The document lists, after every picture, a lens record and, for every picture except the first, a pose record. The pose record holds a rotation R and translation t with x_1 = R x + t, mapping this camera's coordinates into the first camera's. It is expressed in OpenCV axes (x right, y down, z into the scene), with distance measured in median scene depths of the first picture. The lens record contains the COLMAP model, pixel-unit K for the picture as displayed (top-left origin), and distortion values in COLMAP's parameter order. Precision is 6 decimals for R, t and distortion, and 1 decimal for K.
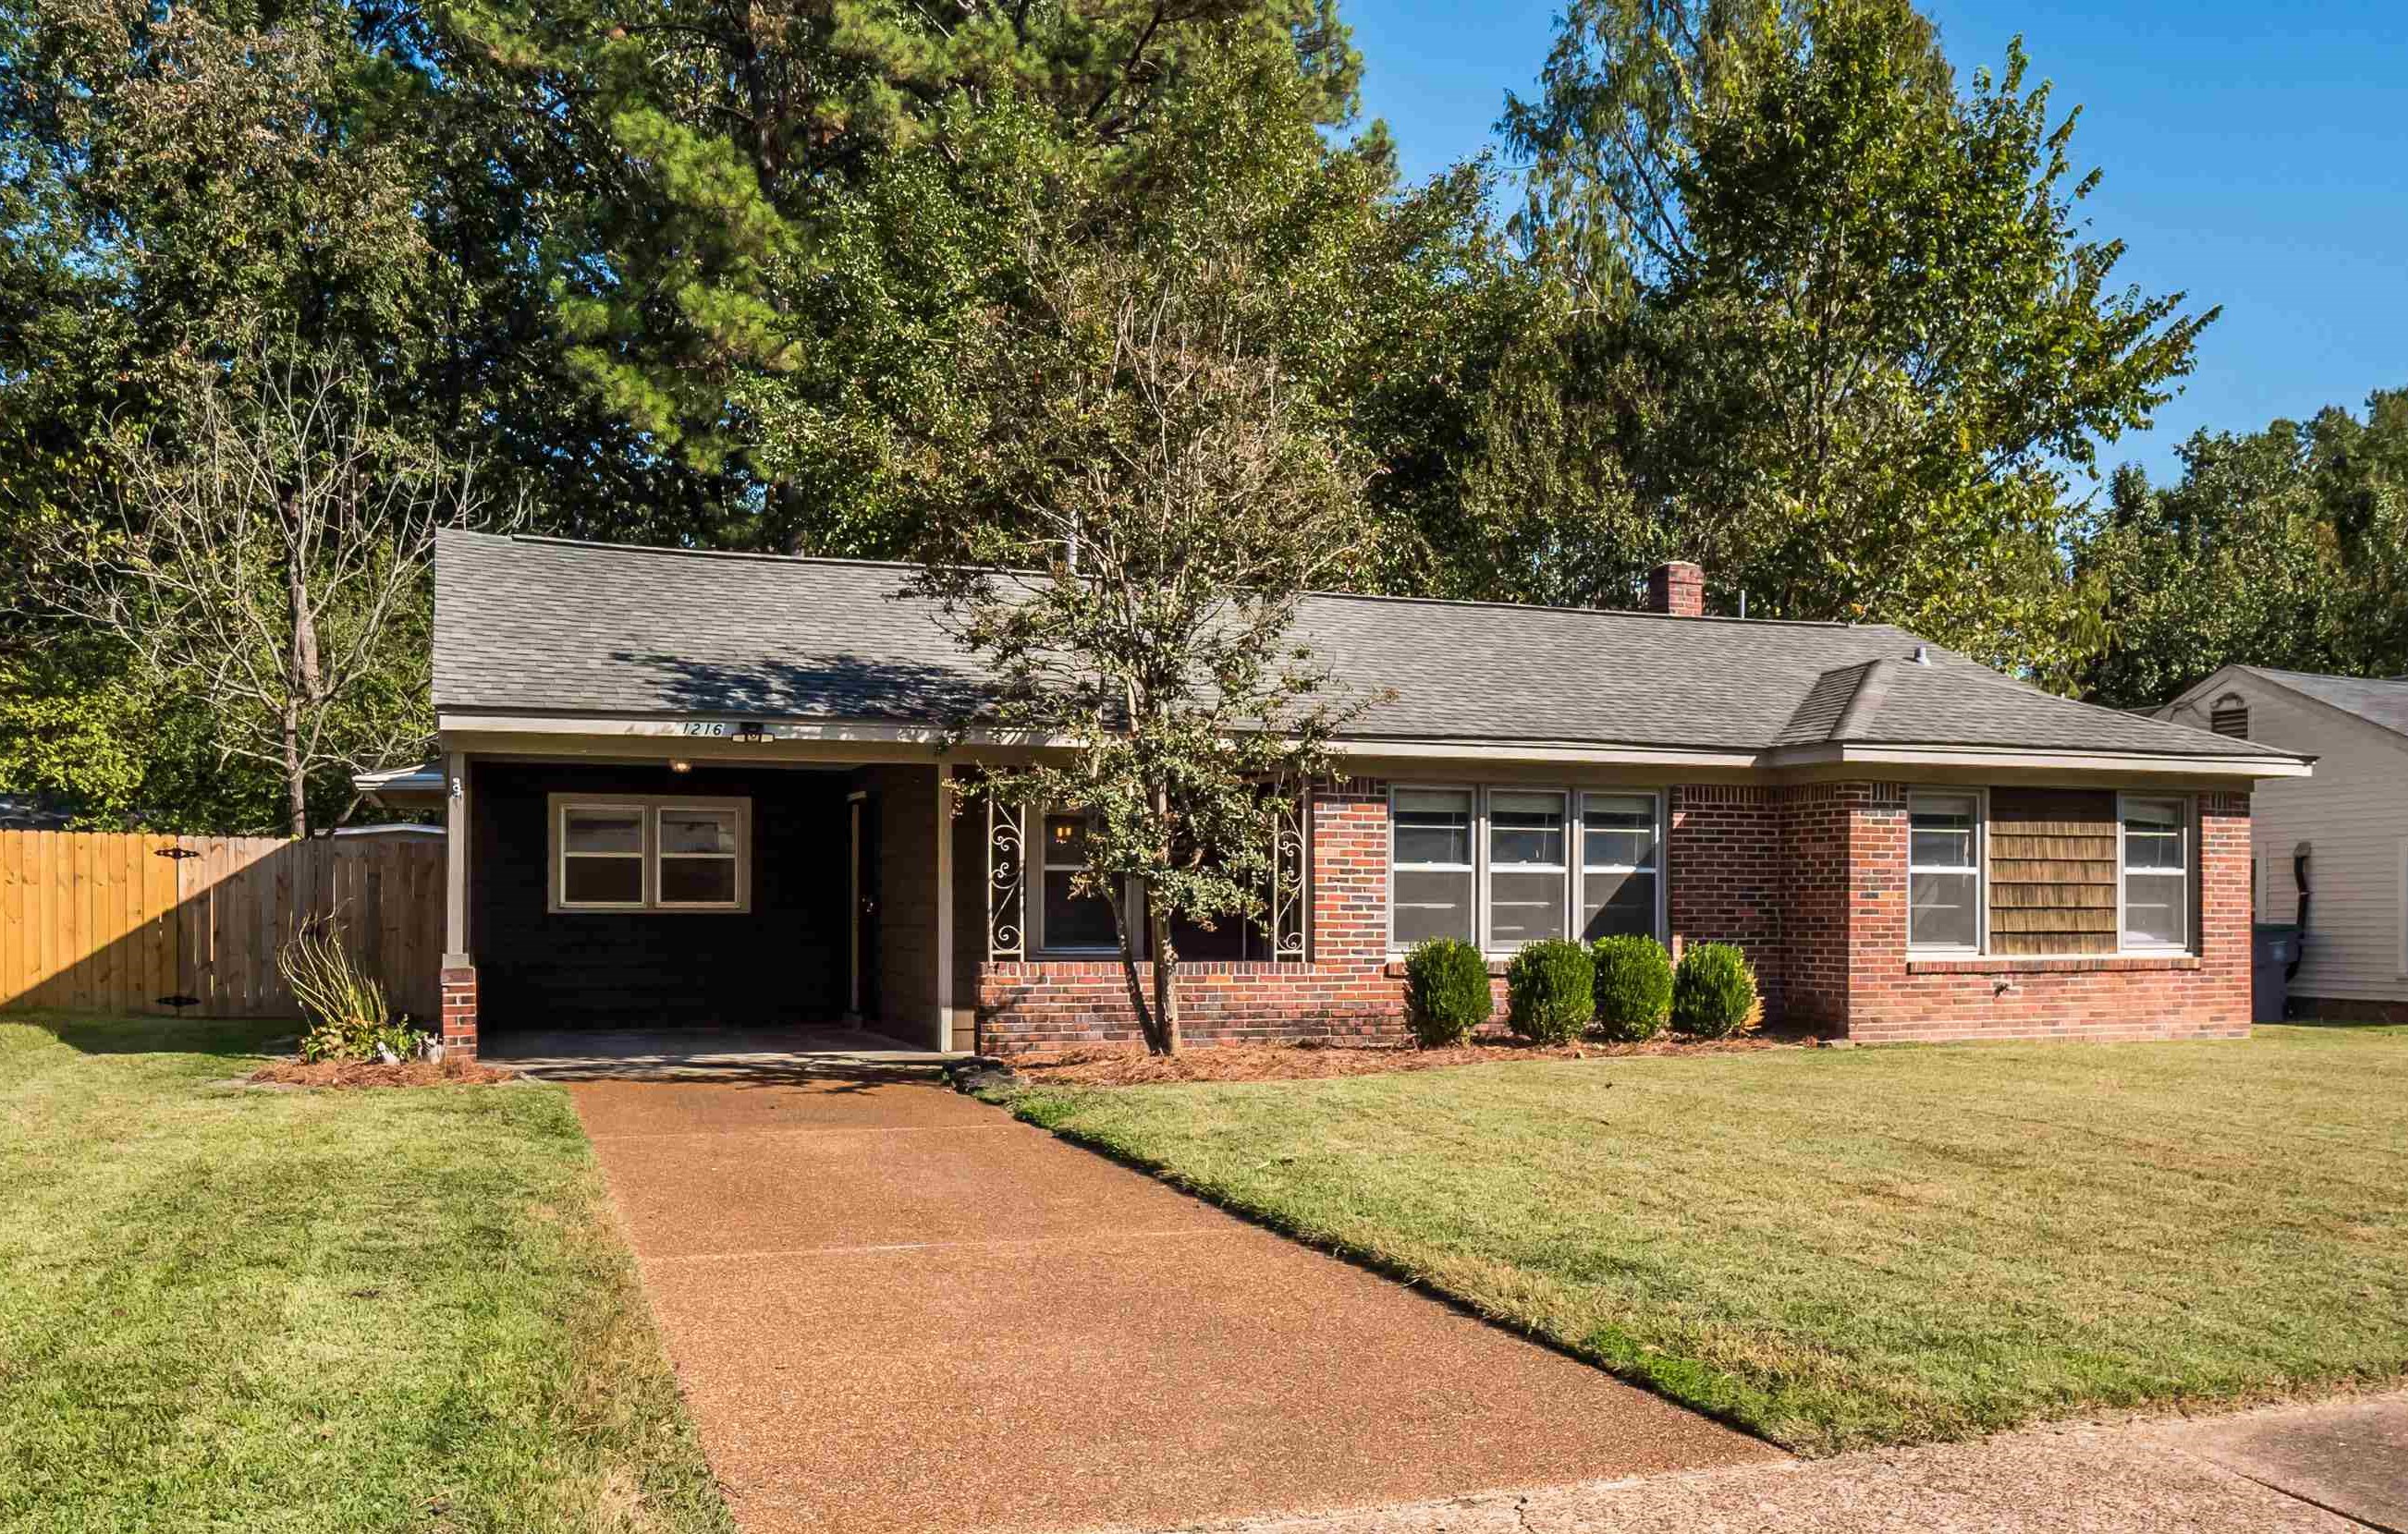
lens RADIAL K [[1618.0, 0, 1205.1], [0, 1618.0, 891.1], [0, 0, 1]] dist [0.003435, 0.004612]
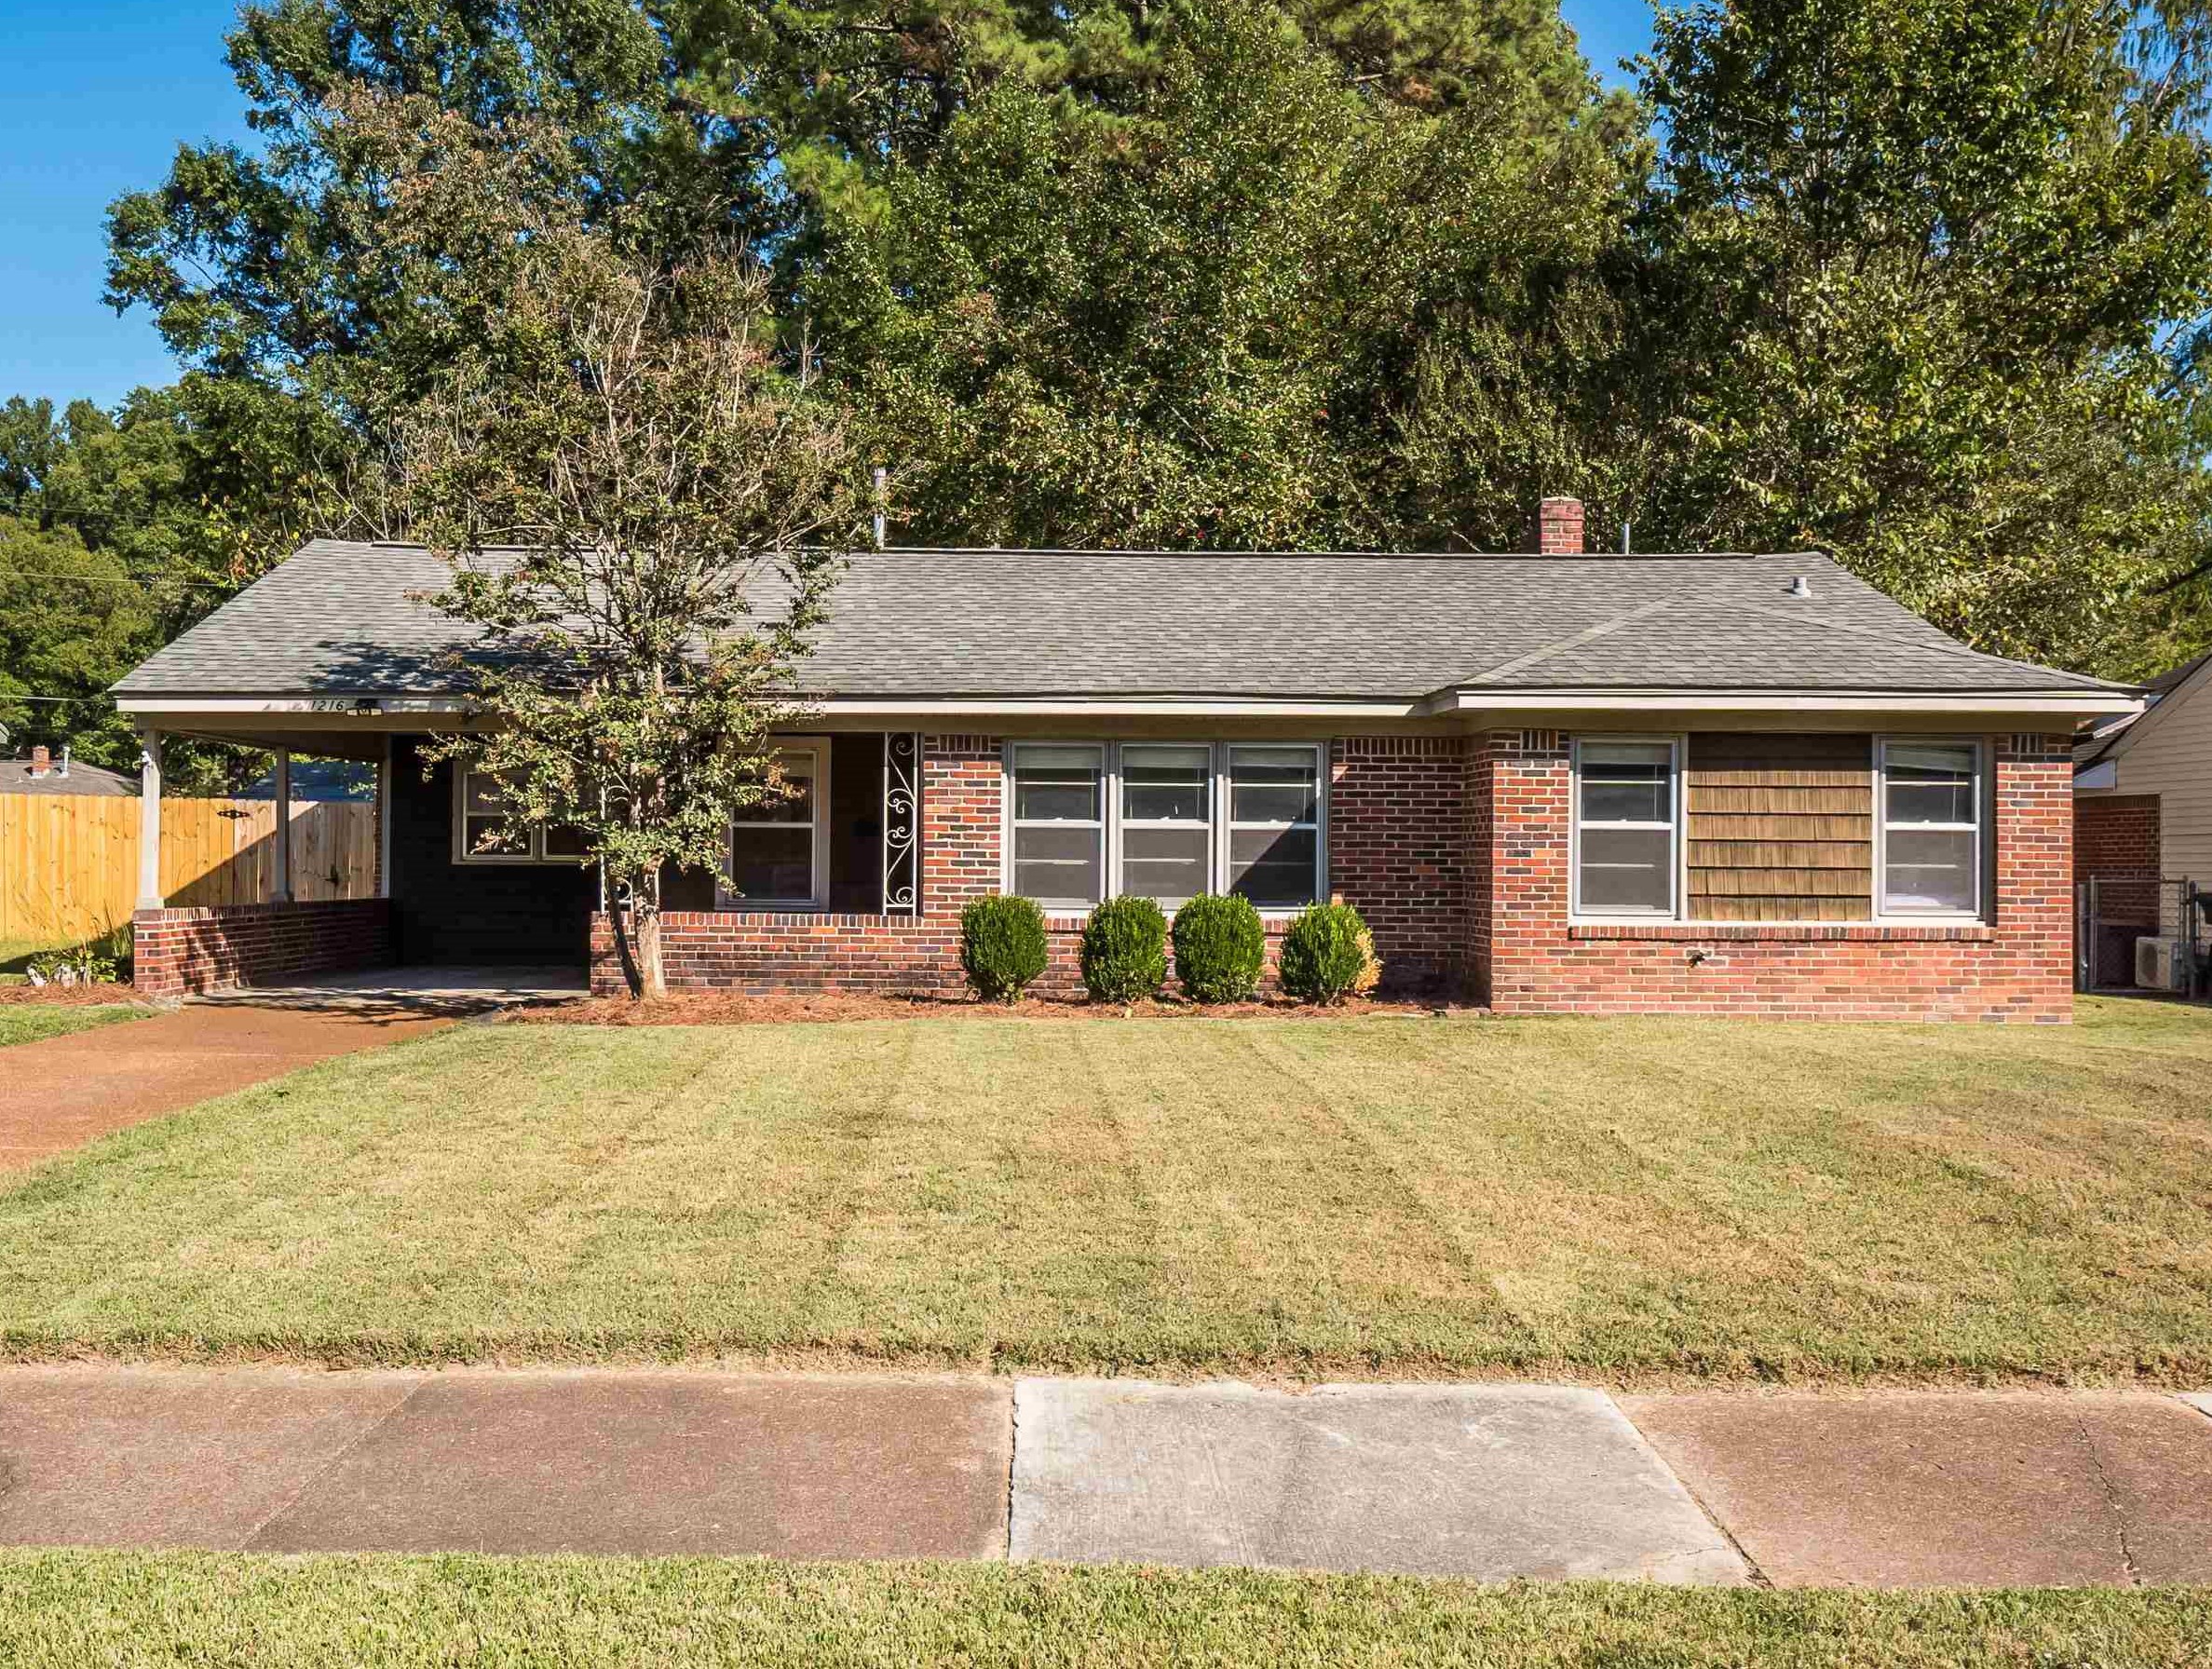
lens RADIAL K [[1577.3, 0, 1106.0], [0, 1577.3, 834.5], [0, 0, 1]] dist [0.003830, 0.000217]
pose [[0.955299, 0.000110, -0.295641, 0.440639], [-0.002323, 0.999972, -0.007133, -0.001005], [0.295632, 0.007501, 0.955272, 0.070444]]
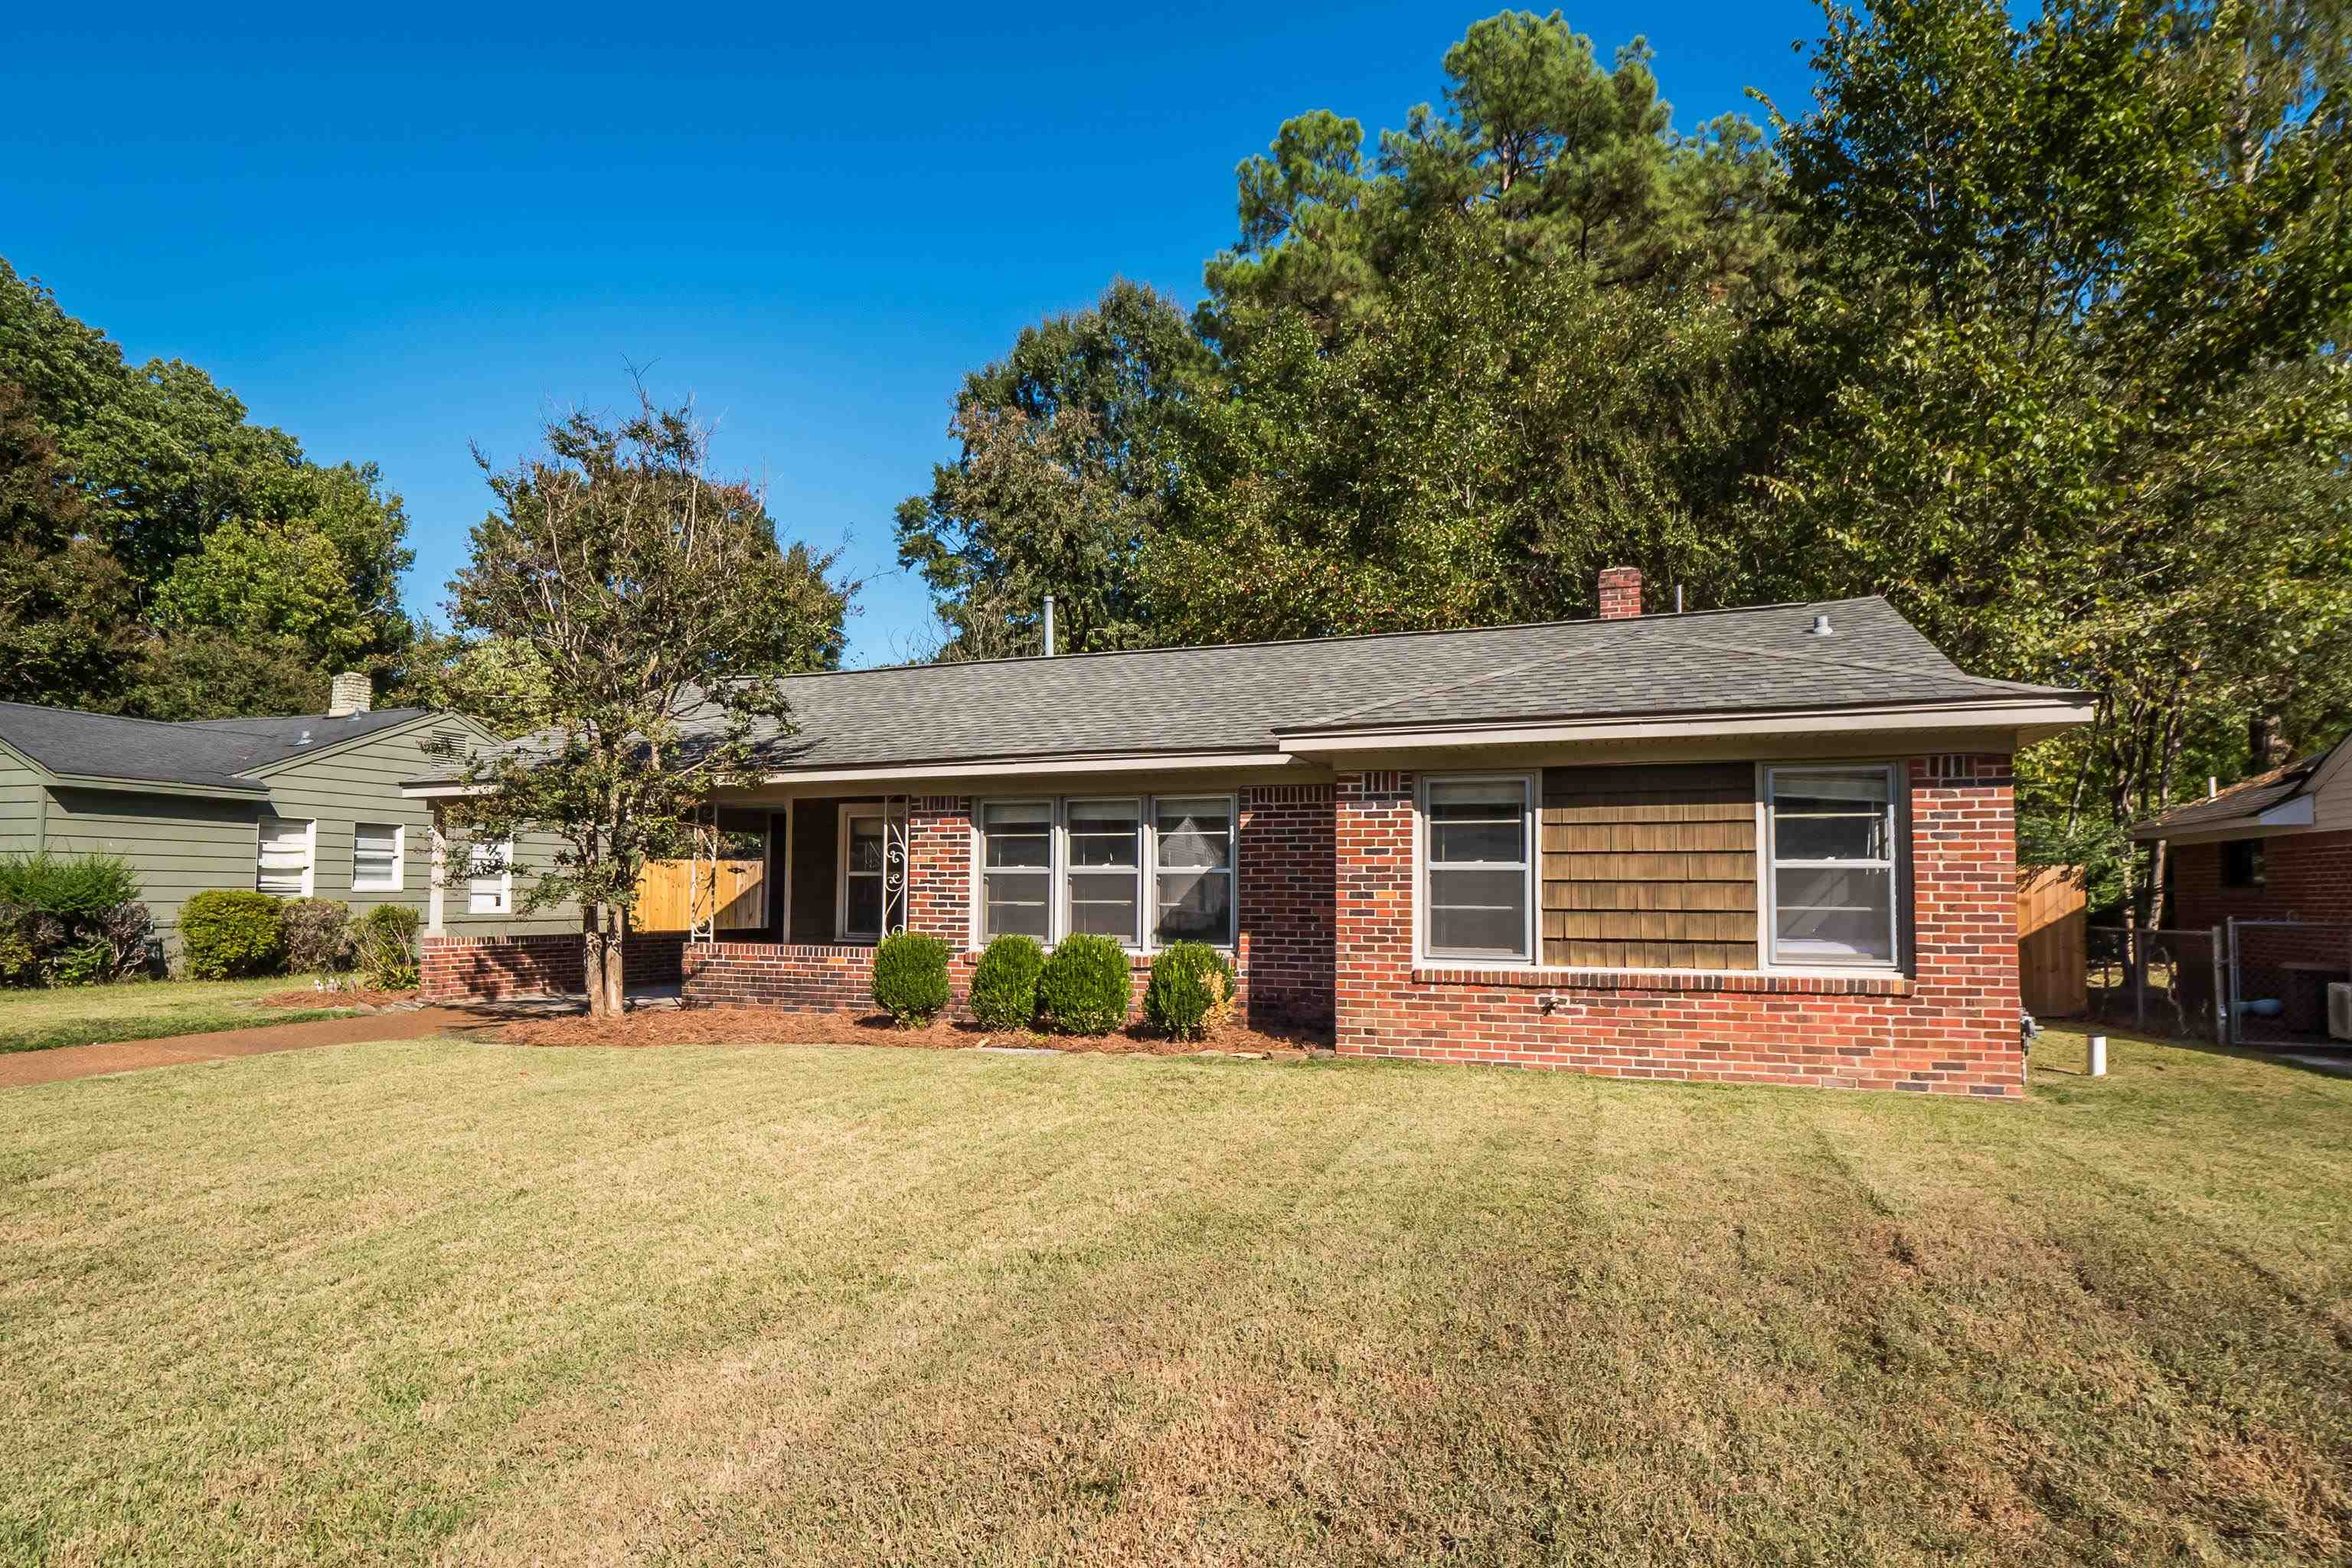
lens RADIAL K [[1069.2, 0, 1272.5], [0, 1069.2, 836.6], [0, 0, 1]] dist [0.000704, -0.000151]
pose [[0.815862, -0.029994, -0.577468, 0.703612], [0.001456, 0.998757, -0.049818, -0.000318], [0.578244, 0.039804, 0.814892, 0.462933]]
